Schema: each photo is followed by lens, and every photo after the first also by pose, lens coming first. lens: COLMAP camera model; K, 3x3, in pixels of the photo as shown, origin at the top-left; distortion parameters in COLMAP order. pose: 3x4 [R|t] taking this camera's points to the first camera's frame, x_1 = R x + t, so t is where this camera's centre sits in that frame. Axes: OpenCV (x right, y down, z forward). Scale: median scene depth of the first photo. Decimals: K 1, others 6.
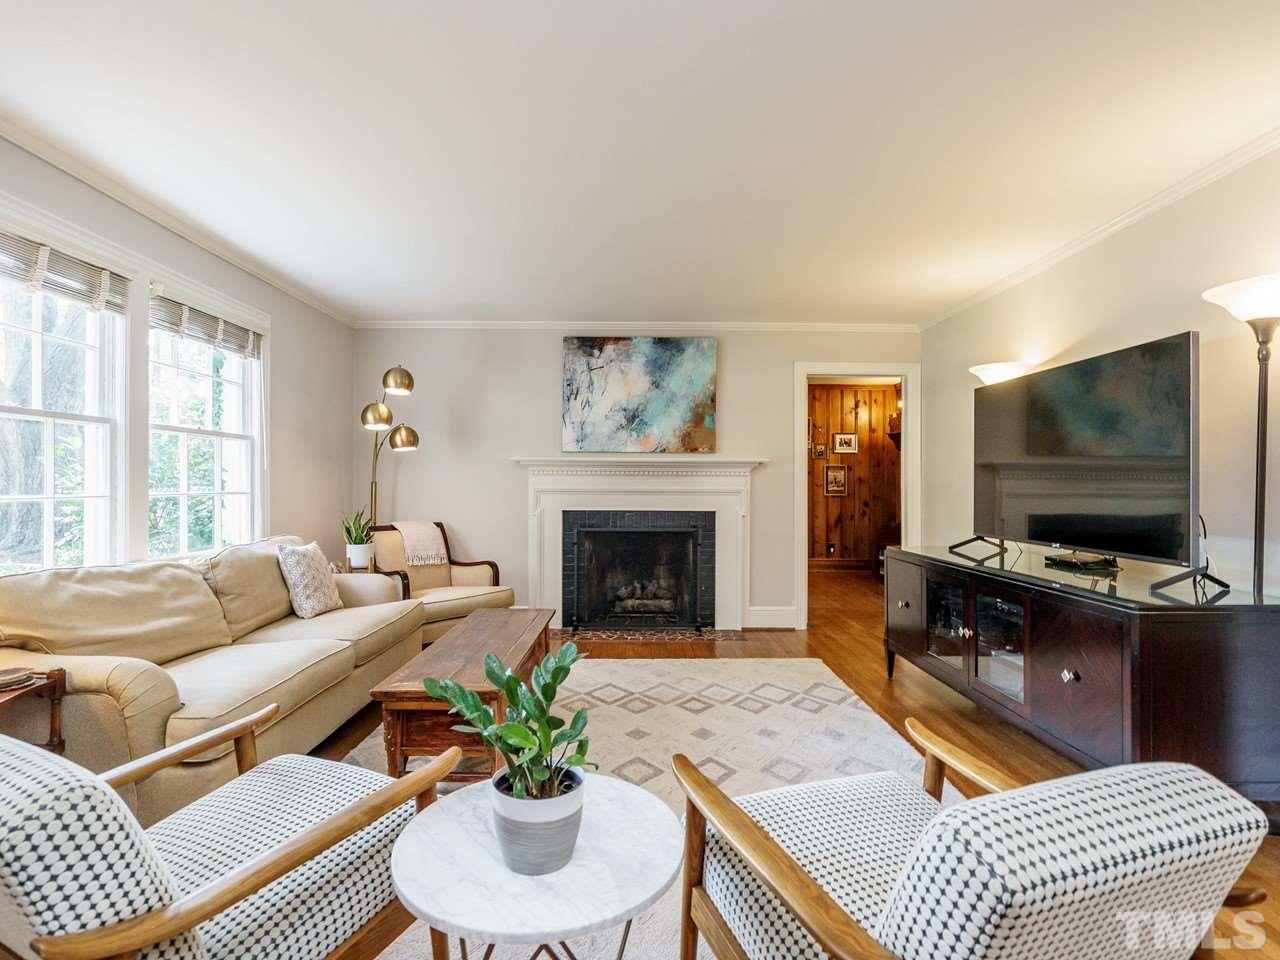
lens RADIAL K [[679.3, 0, 636.2], [0, 679.3, 473.6], [0, 0, 1]] dist [0.003258, 0.001005]
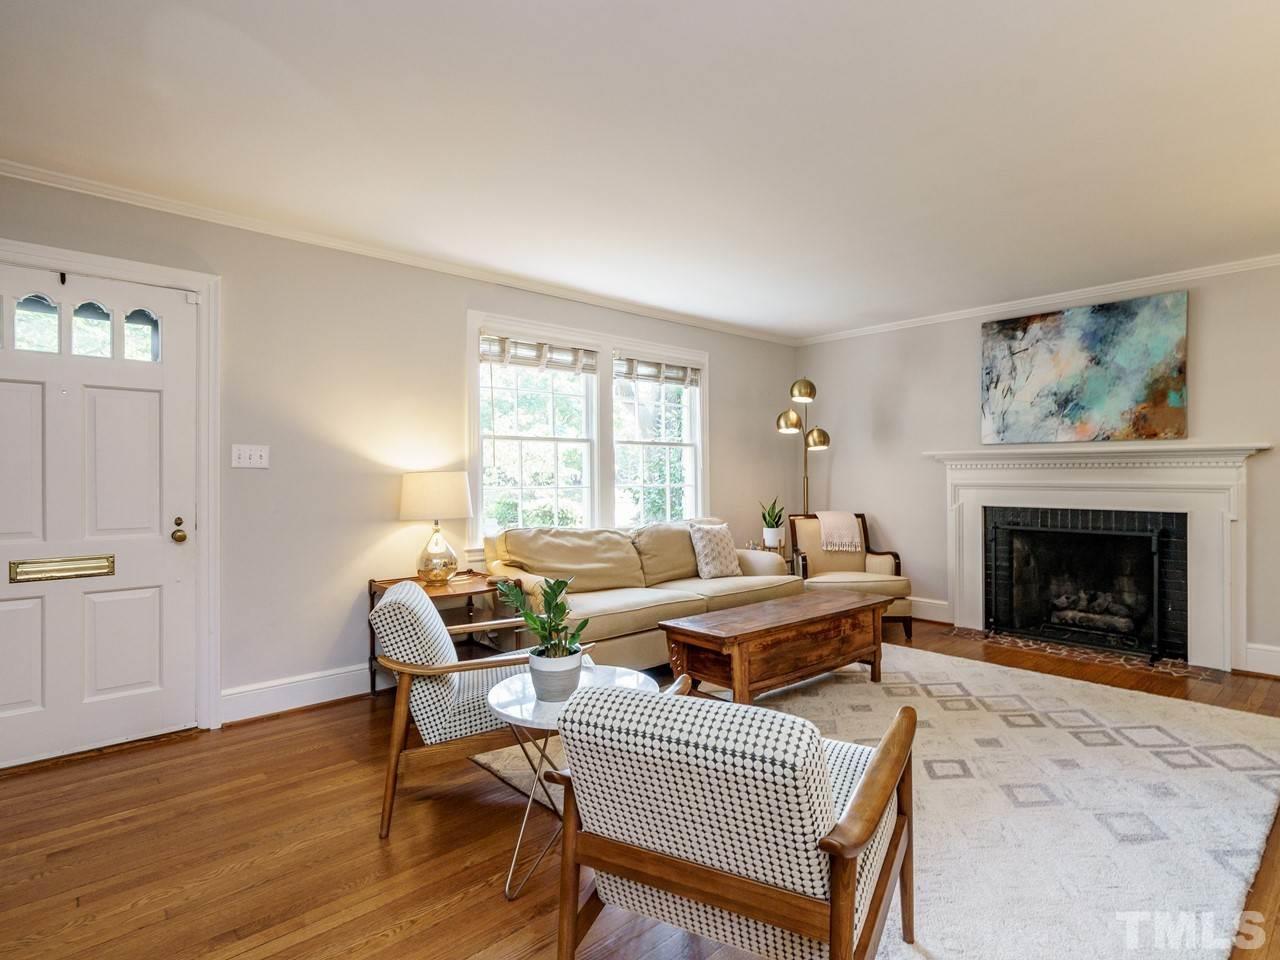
lens RADIAL K [[679.3, 0, 636.2], [0, 679.3, 473.6], [0, 0, 1]] dist [0.003258, 0.001005]
pose [[0.664604, -0.007515, -0.747158, 0.281890], [0.013971, 0.999900, 0.002370, -0.000394], [0.747065, -0.012014, 0.664642, 0.005365]]
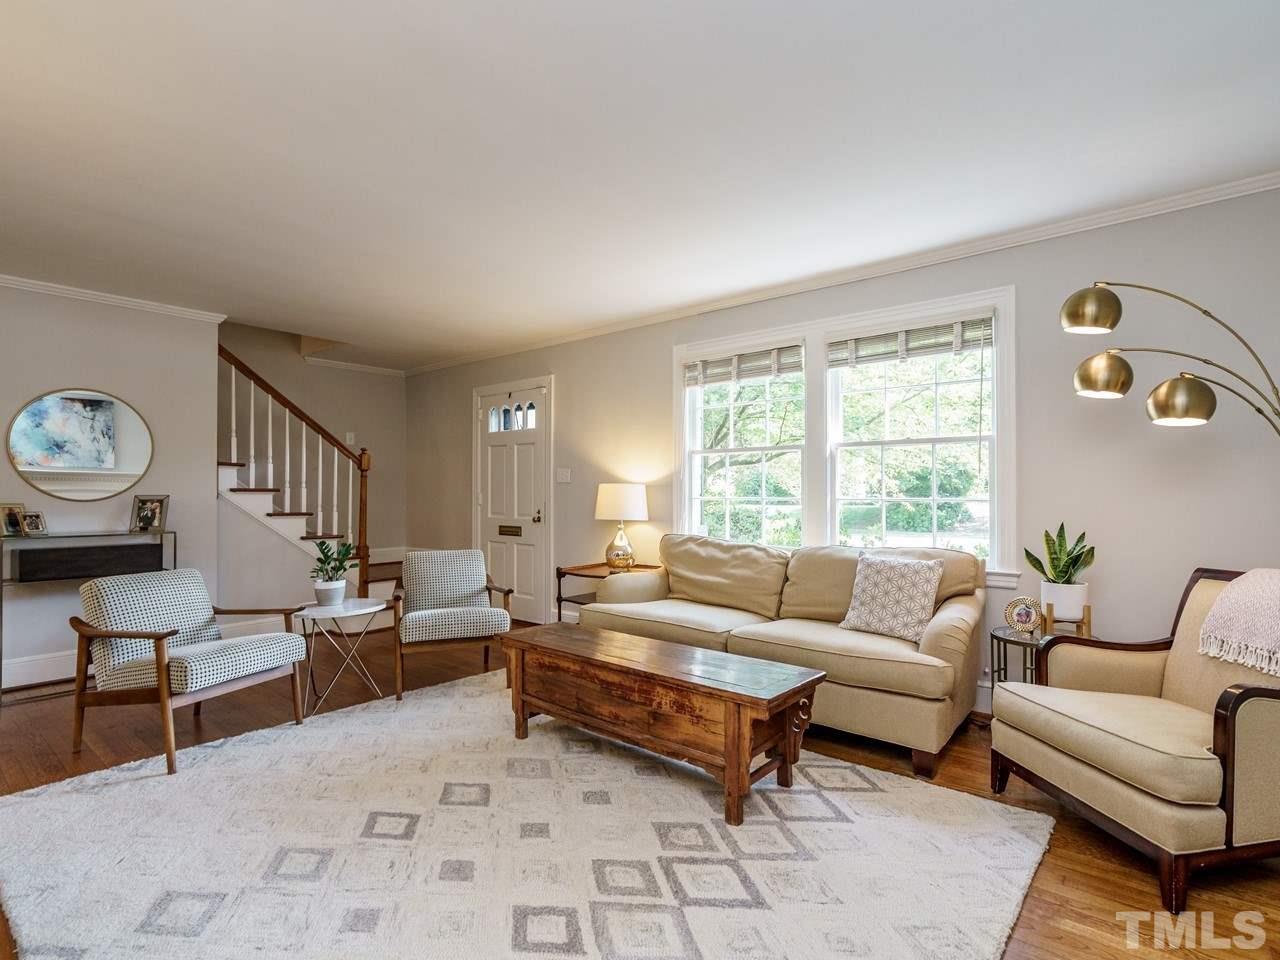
lens RADIAL K [[647.0, 0, 642.6], [0, 647.0, 488.6], [0, 0, 1]] dist [-0.002441, -0.000604]
pose [[-0.649826, -0.010361, -0.760012, 0.266380], [0.003515, 0.999855, -0.016637, 0.017303], [0.760075, -0.013483, -0.649696, 0.900451]]
